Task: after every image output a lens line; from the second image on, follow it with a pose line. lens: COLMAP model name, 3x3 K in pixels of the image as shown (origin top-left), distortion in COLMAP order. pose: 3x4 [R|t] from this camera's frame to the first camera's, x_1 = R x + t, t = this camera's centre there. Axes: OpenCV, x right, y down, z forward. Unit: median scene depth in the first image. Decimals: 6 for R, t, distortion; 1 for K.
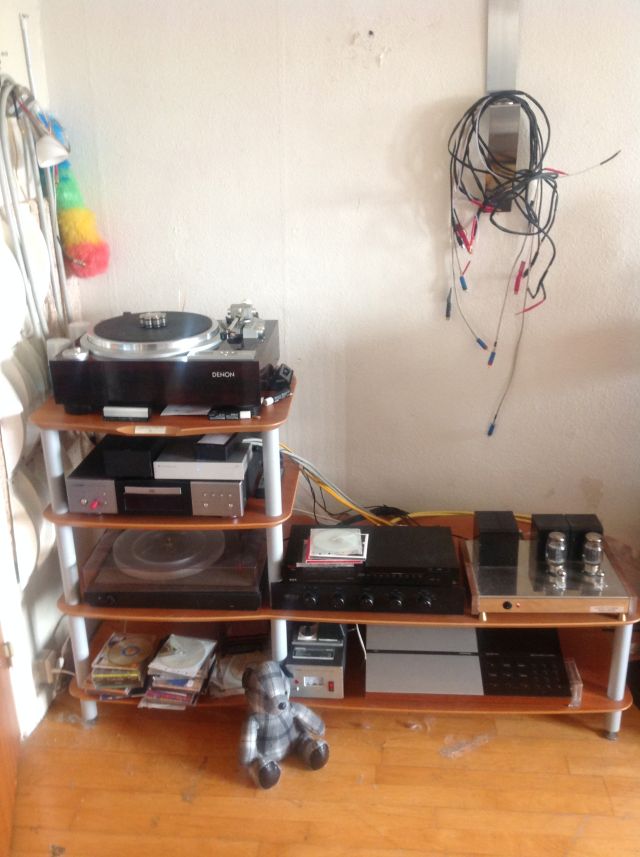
lens RADIAL K [[800.2, 0, 320.0], [0, 800.2, 428.5], [0, 0, 1]] dist [0.133057, -0.357142]
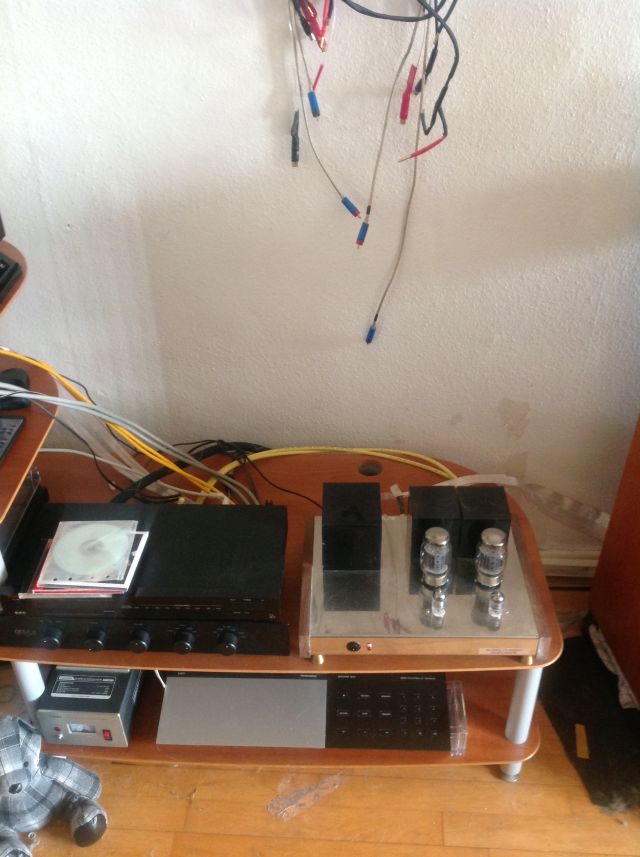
lens RADIAL K [[800.2, 0, 320.0], [0, 800.2, 428.5], [0, 0, 1]] dist [0.133057, -0.357142]
pose [[0.999496, -0.007240, 0.030924, 0.172794], [-0.000907, 0.966767, 0.255656, -0.108555], [-0.031747, -0.255556, 0.966273, 0.388428]]
